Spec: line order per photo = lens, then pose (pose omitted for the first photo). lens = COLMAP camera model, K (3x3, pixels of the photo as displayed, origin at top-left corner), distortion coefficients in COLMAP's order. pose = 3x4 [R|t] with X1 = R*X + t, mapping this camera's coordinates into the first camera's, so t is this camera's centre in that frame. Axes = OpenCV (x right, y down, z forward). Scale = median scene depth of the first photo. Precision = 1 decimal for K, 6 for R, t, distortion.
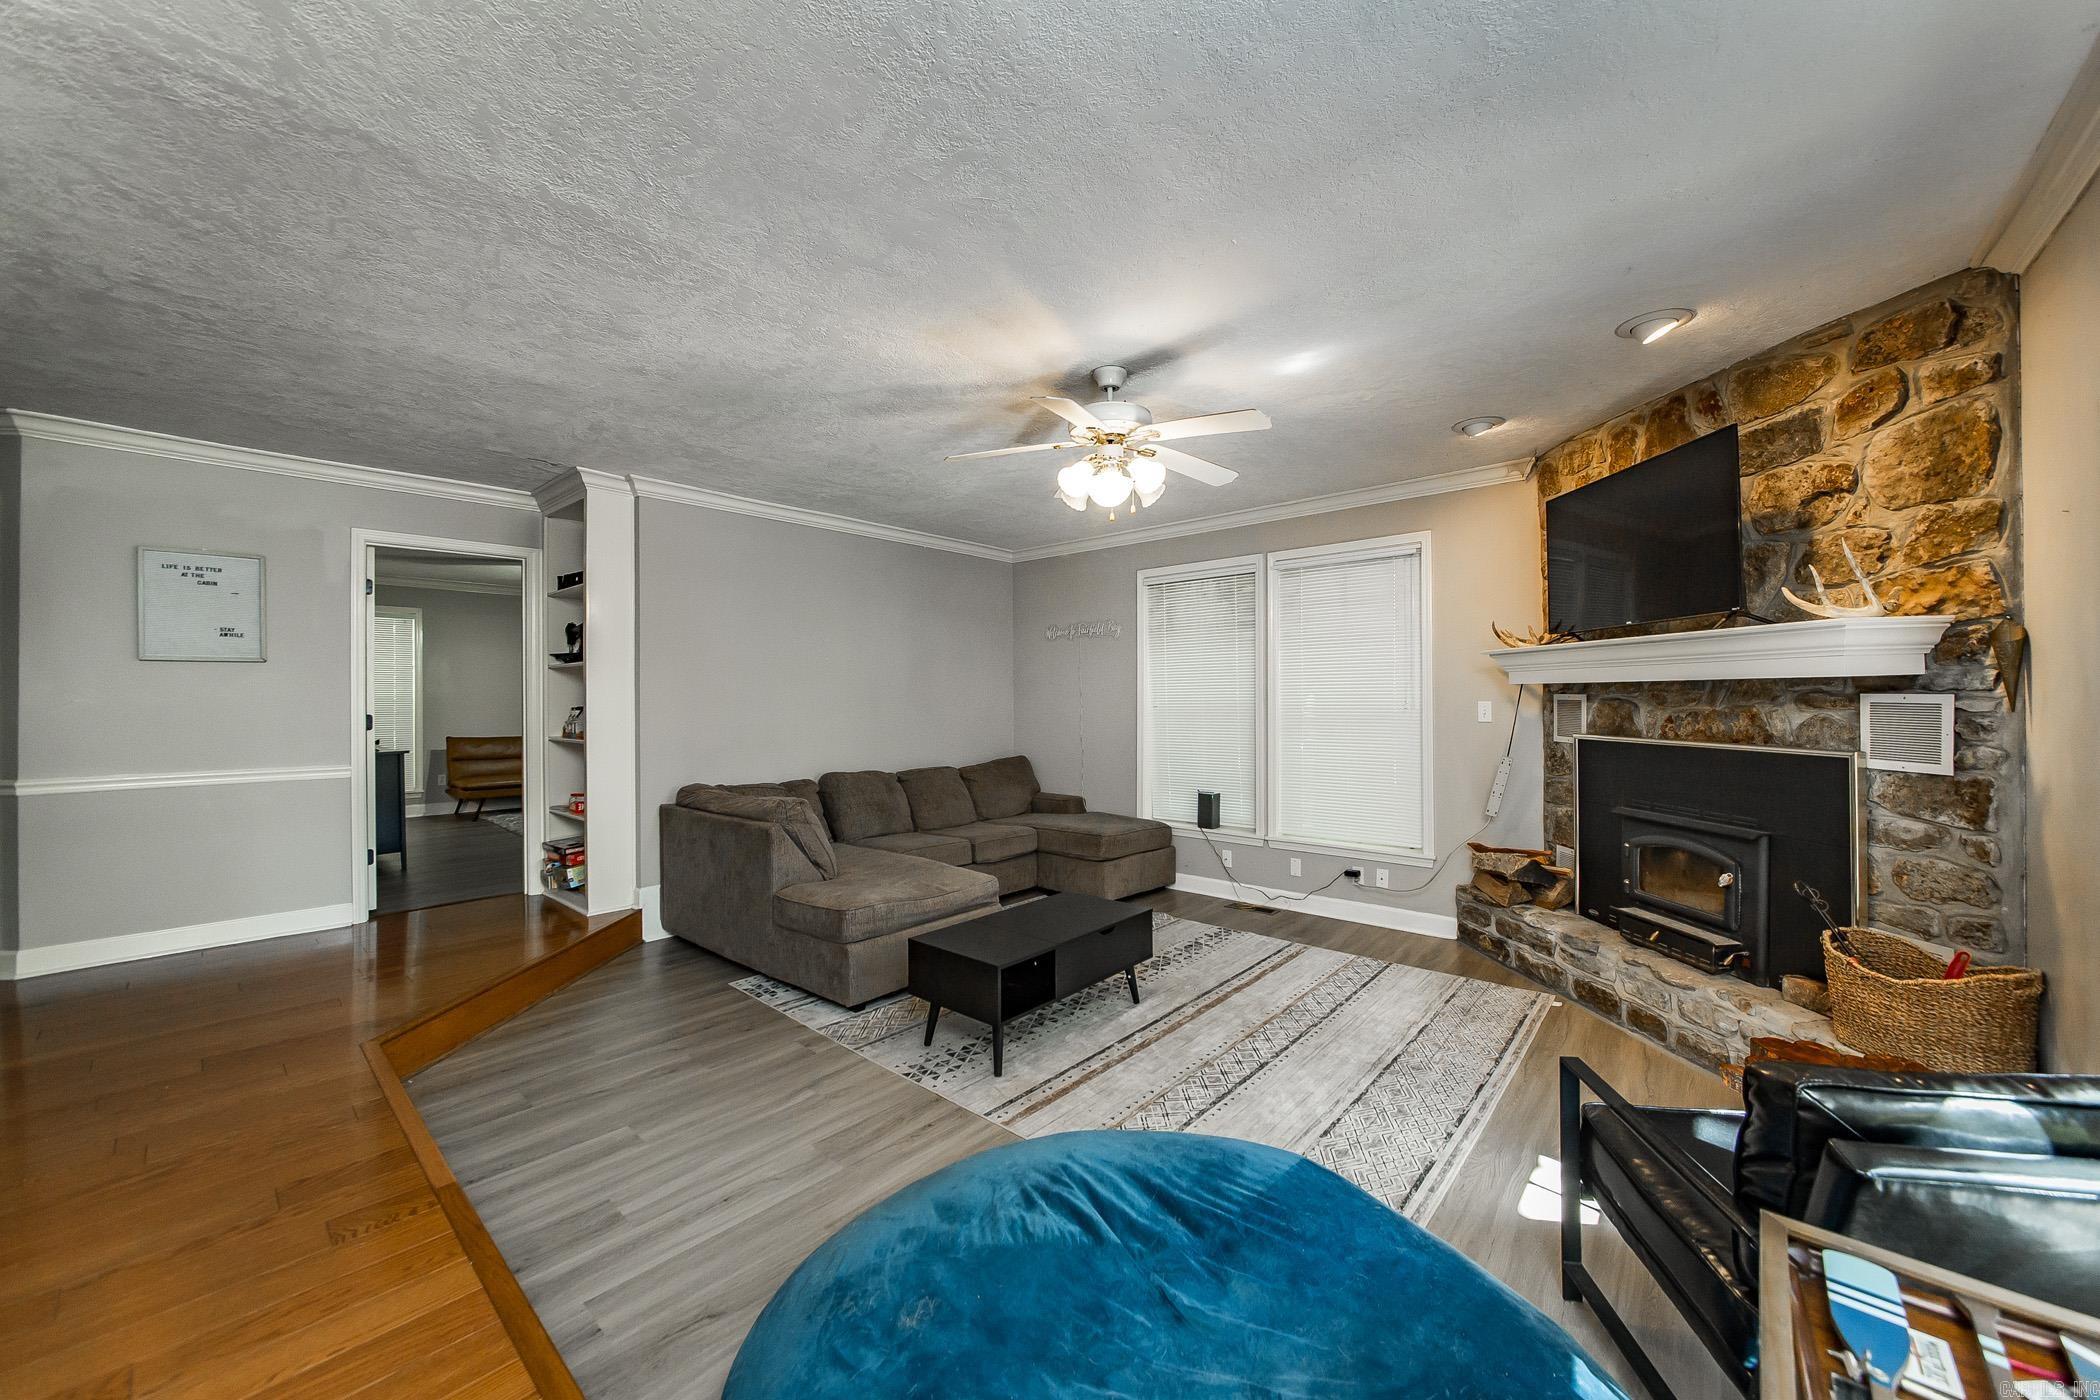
lens RADIAL K [[786.9, 0, 1050.0], [0, 786.9, 700.0], [0, 0, 1]] dist [-0.020859, -0.000145]
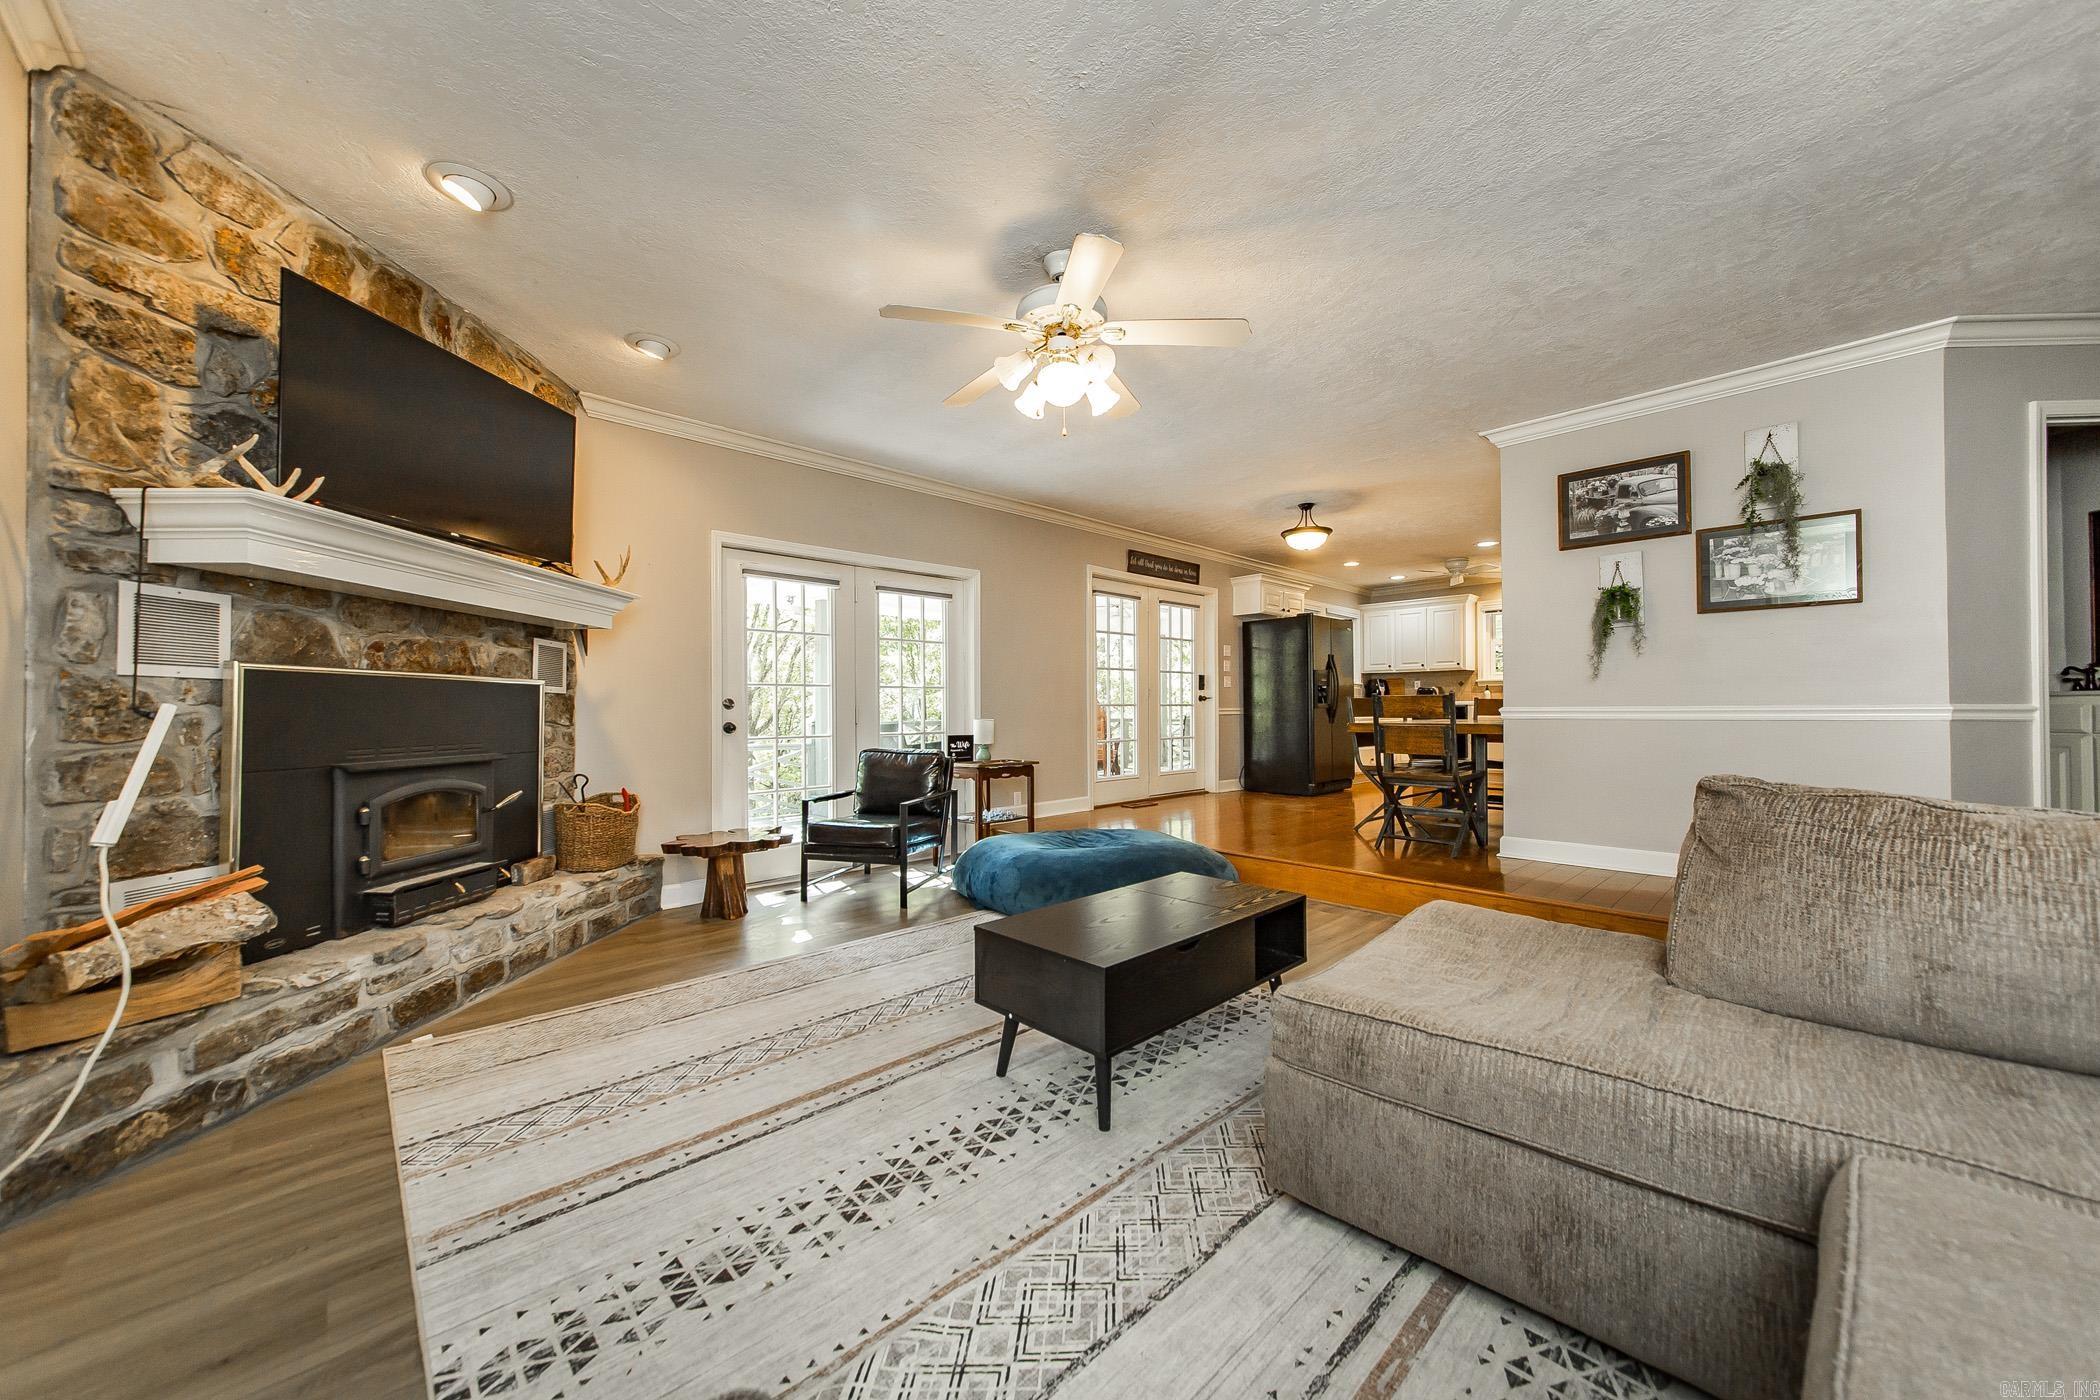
lens RADIAL K [[756.7, 0, 1049.2], [0, 756.7, 704.4], [0, 0, 1]] dist [-0.000300, 0.000123]
pose [[-0.995580, 0.011460, 0.093211, 0.011780], [0.010992, 0.999924, -0.005525, 0.098244], [-0.093267, -0.004476, -0.995631, 1.723477]]
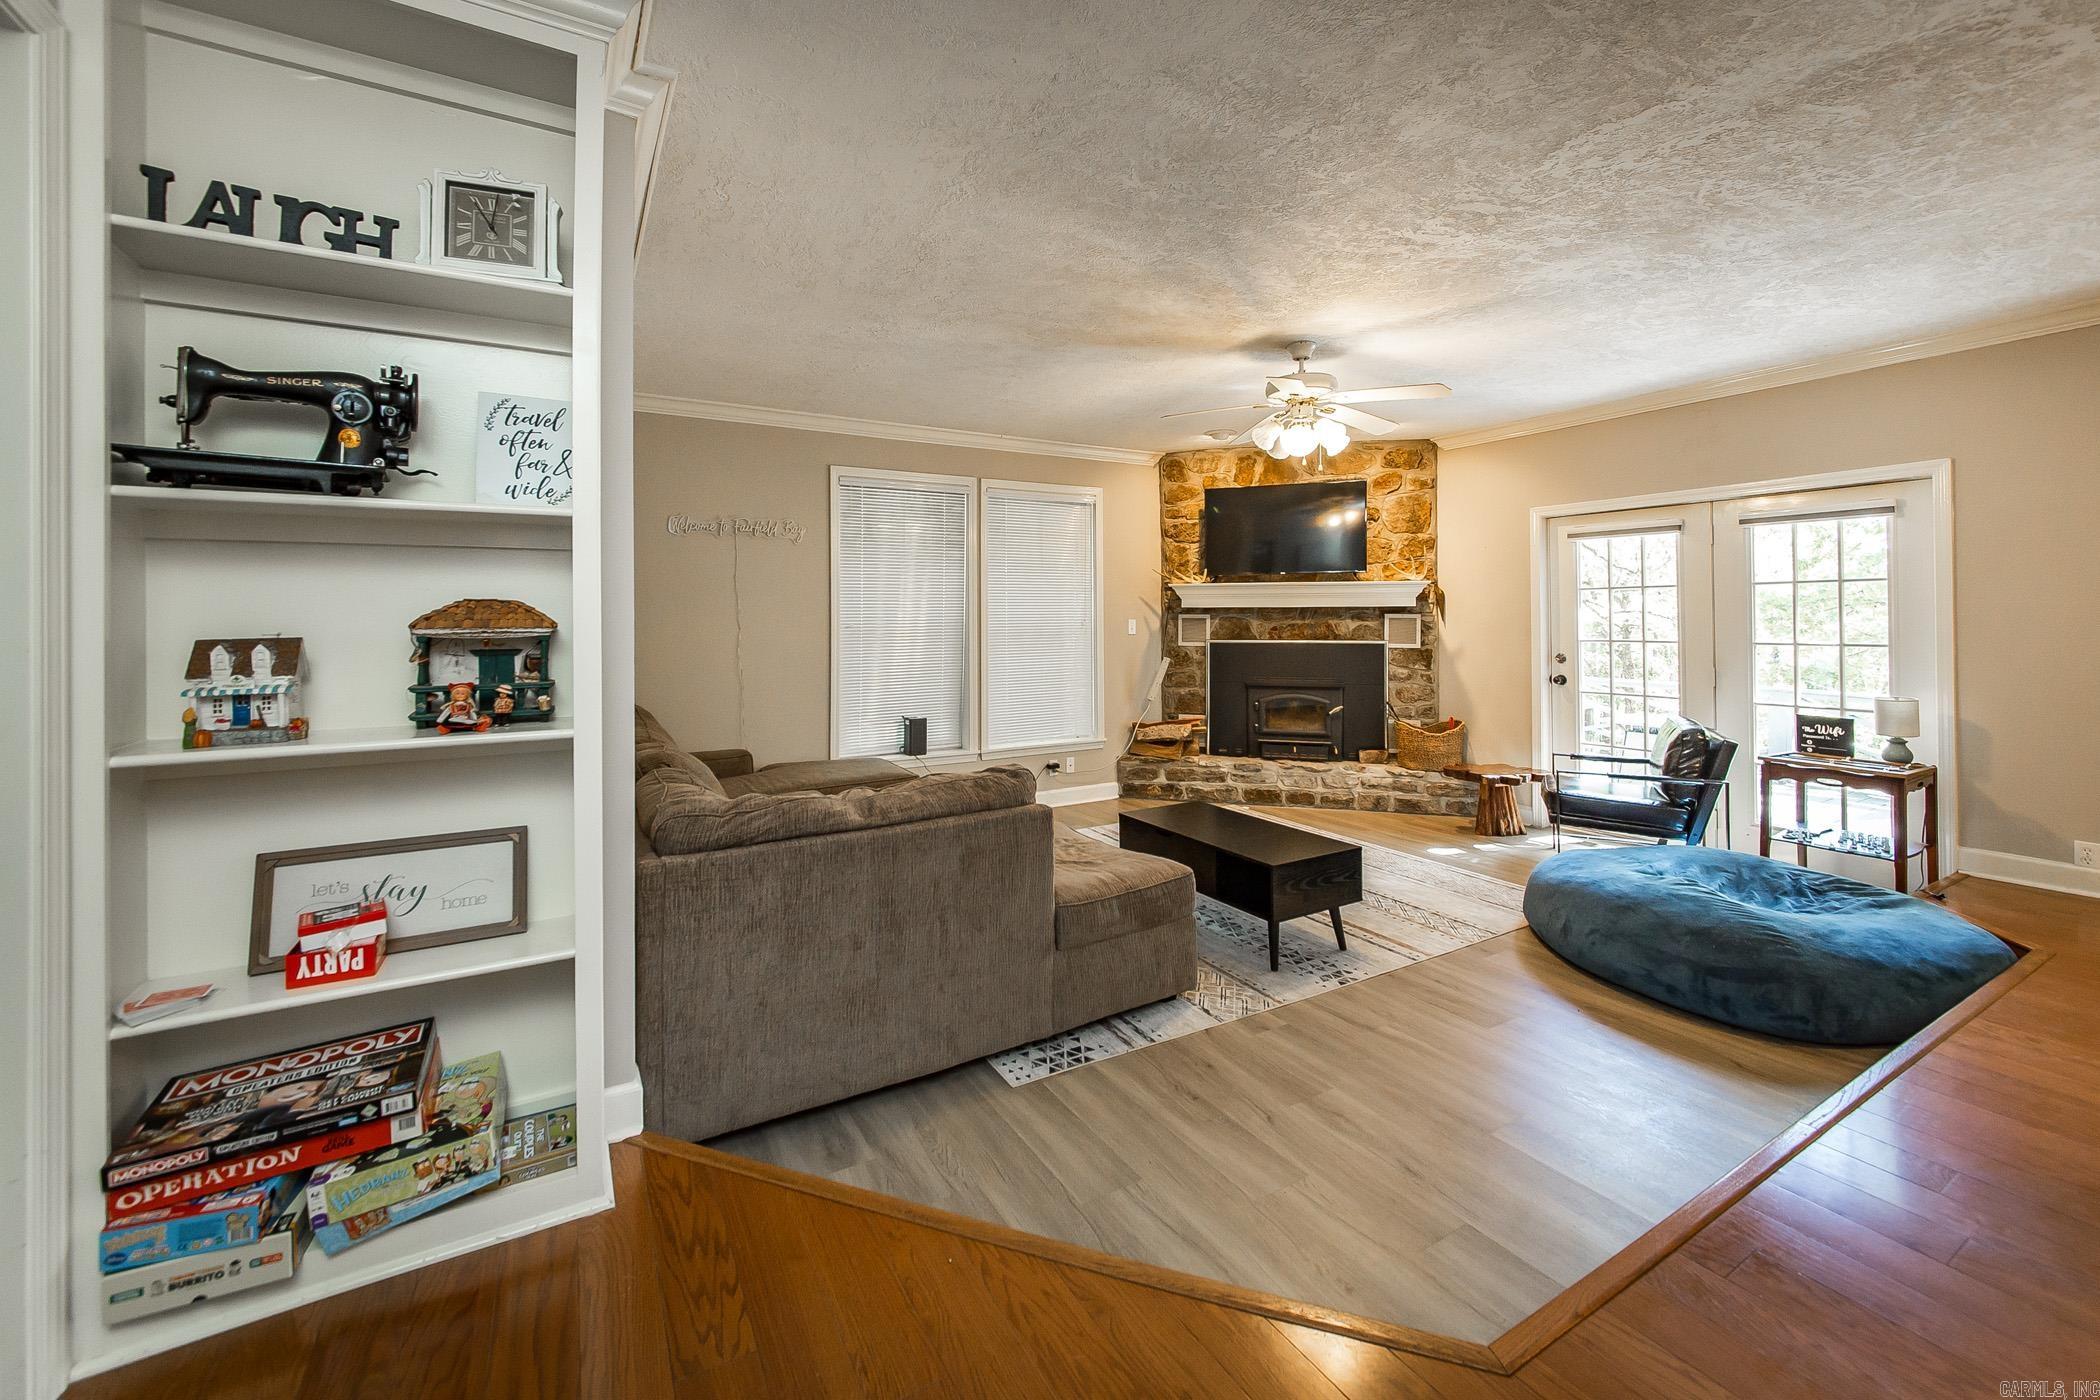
lens RADIAL K [[831.5, 0, 1040.2], [0, 831.5, 617.0], [0, 0, 1]] dist [-0.000855, -0.000274]
pose [[0.323350, 0.004165, 0.946270, -1.159214], [0.005867, 0.999962, -0.006406, 0.007853], [-0.946261, 0.007623, 0.323314, 0.887117]]
